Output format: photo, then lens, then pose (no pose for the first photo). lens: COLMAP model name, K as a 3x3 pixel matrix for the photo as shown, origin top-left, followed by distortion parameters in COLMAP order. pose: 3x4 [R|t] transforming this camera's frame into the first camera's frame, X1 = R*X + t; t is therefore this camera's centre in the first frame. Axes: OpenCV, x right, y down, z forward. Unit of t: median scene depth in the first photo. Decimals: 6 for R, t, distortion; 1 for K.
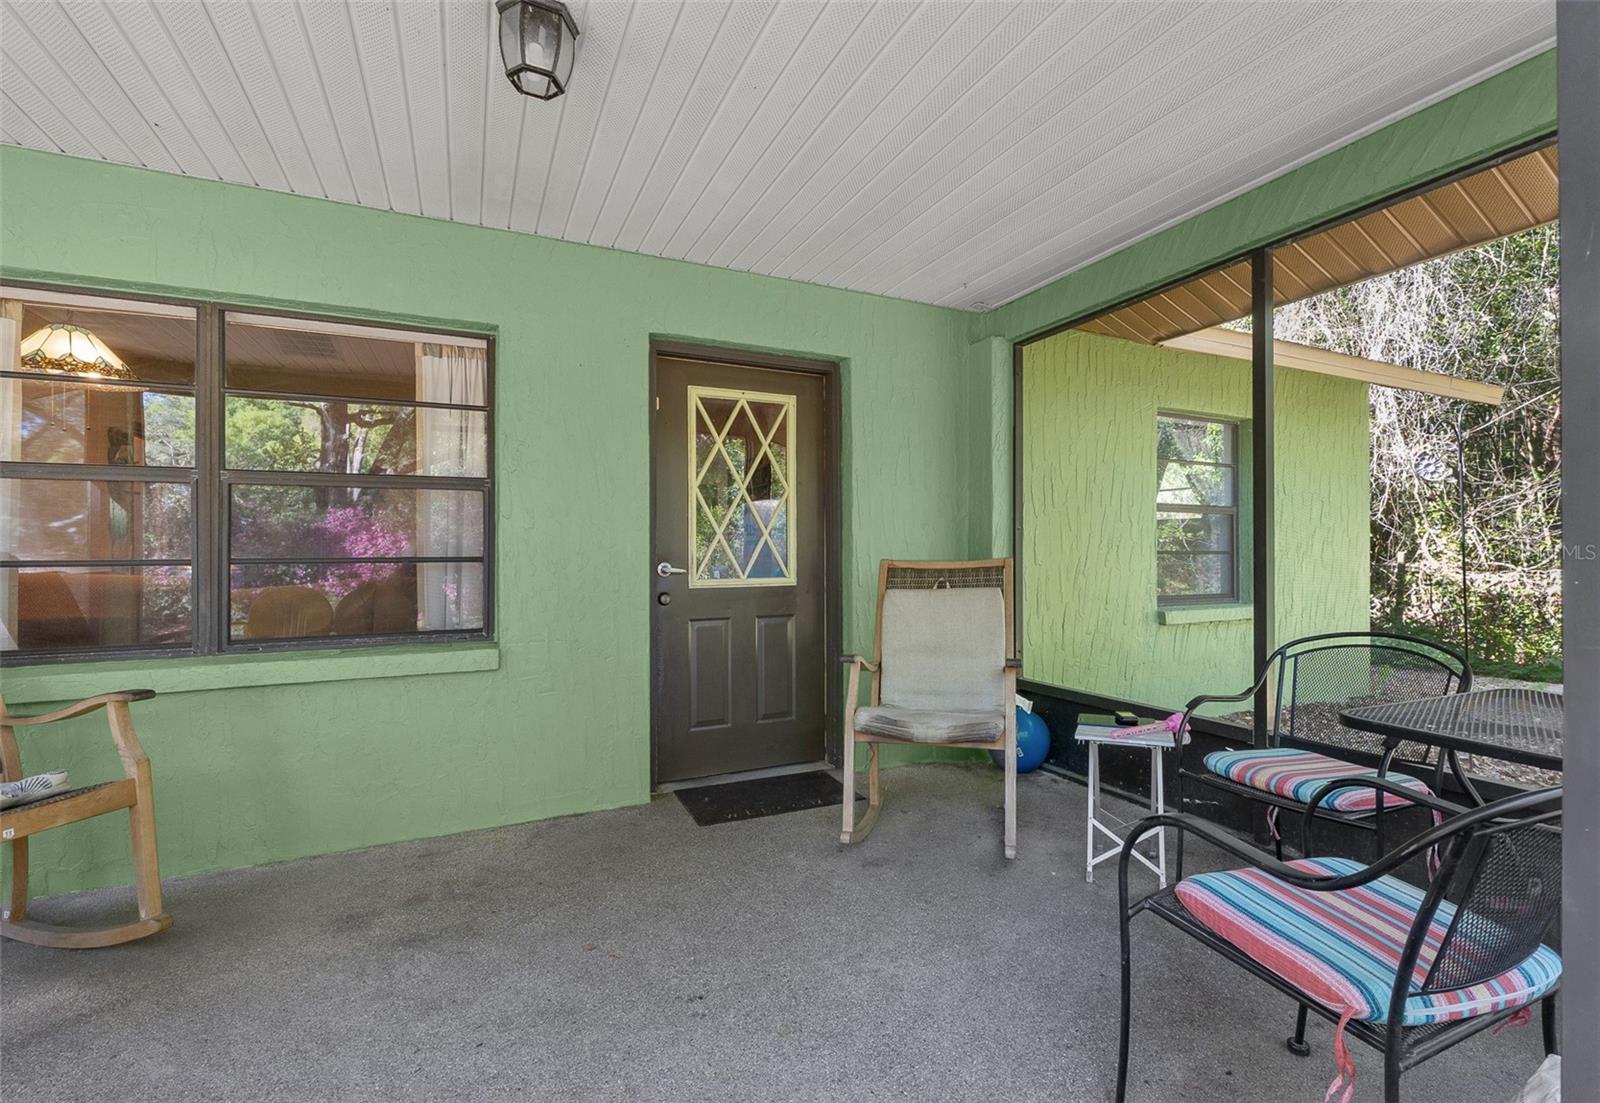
lens RADIAL K [[725.2, 0, 800.0], [0, 725.2, 551.5], [0, 0, 1]] dist [0.002067, -0.000243]
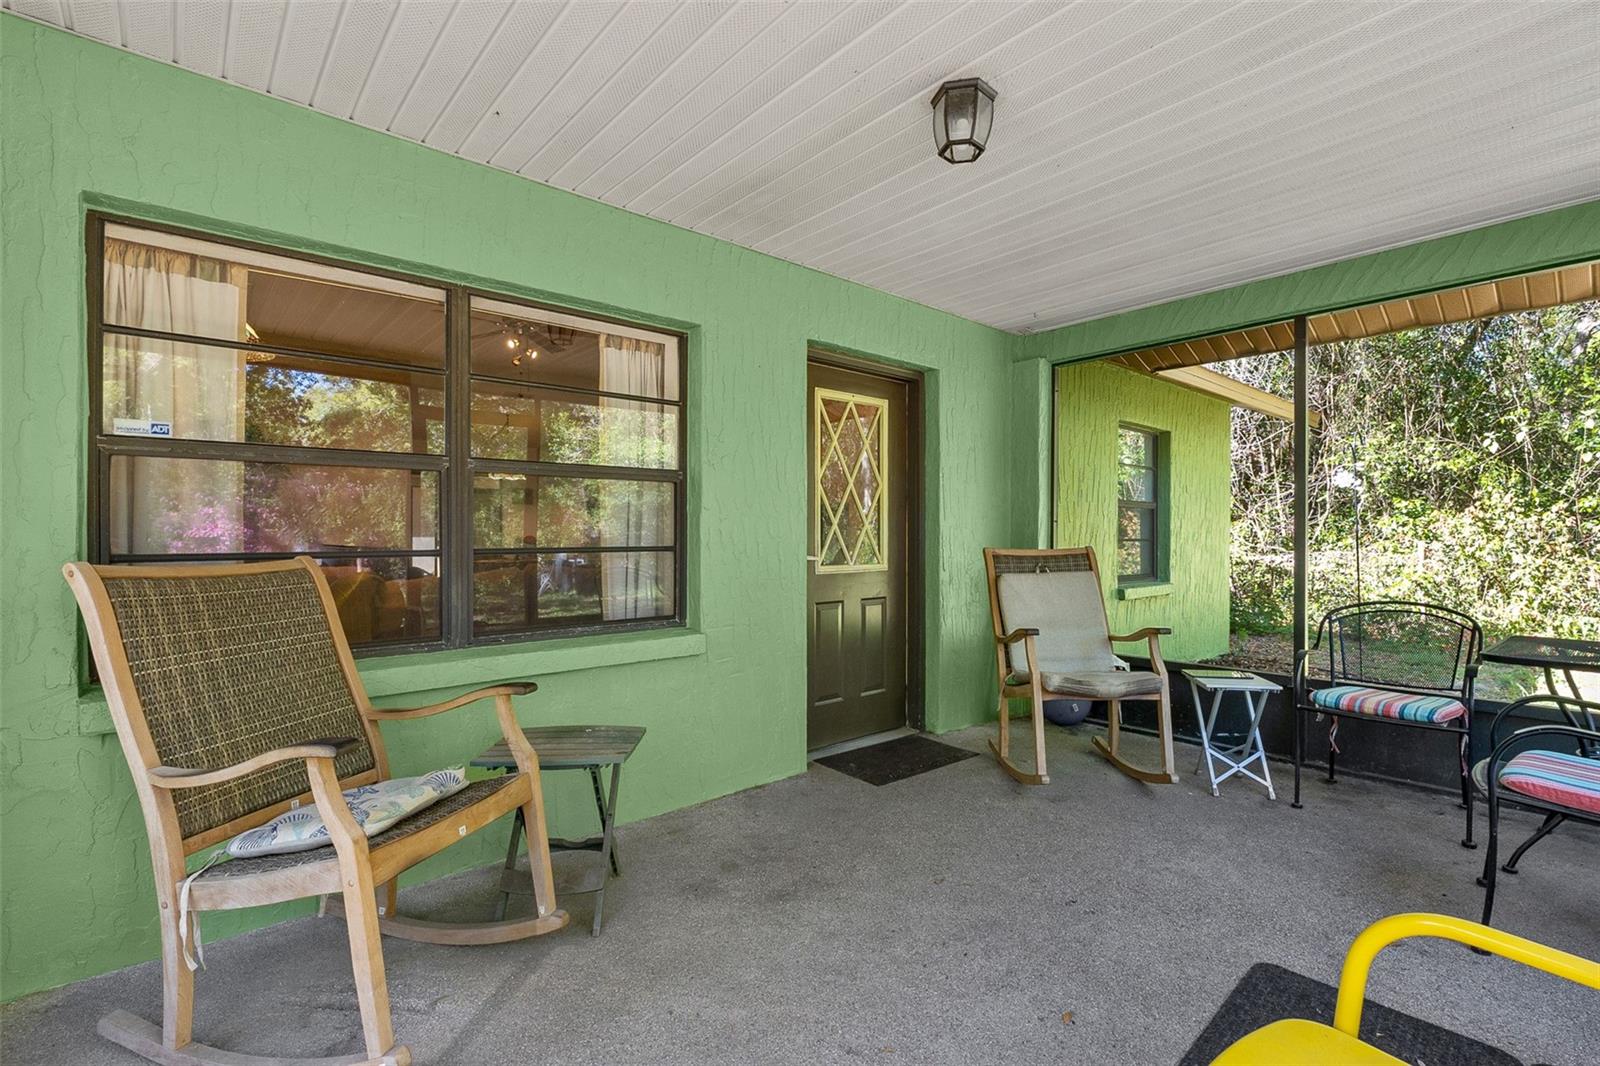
lens RADIAL K [[732.7, 0, 770.2], [0, 732.7, 538.4], [0, 0, 1]] dist [-0.003081, -0.000003]
pose [[0.966038, 0.002509, 0.258387, -0.562707], [-0.004708, 0.999958, 0.007893, -0.012249], [-0.258356, -0.008841, 0.966009, -0.047355]]
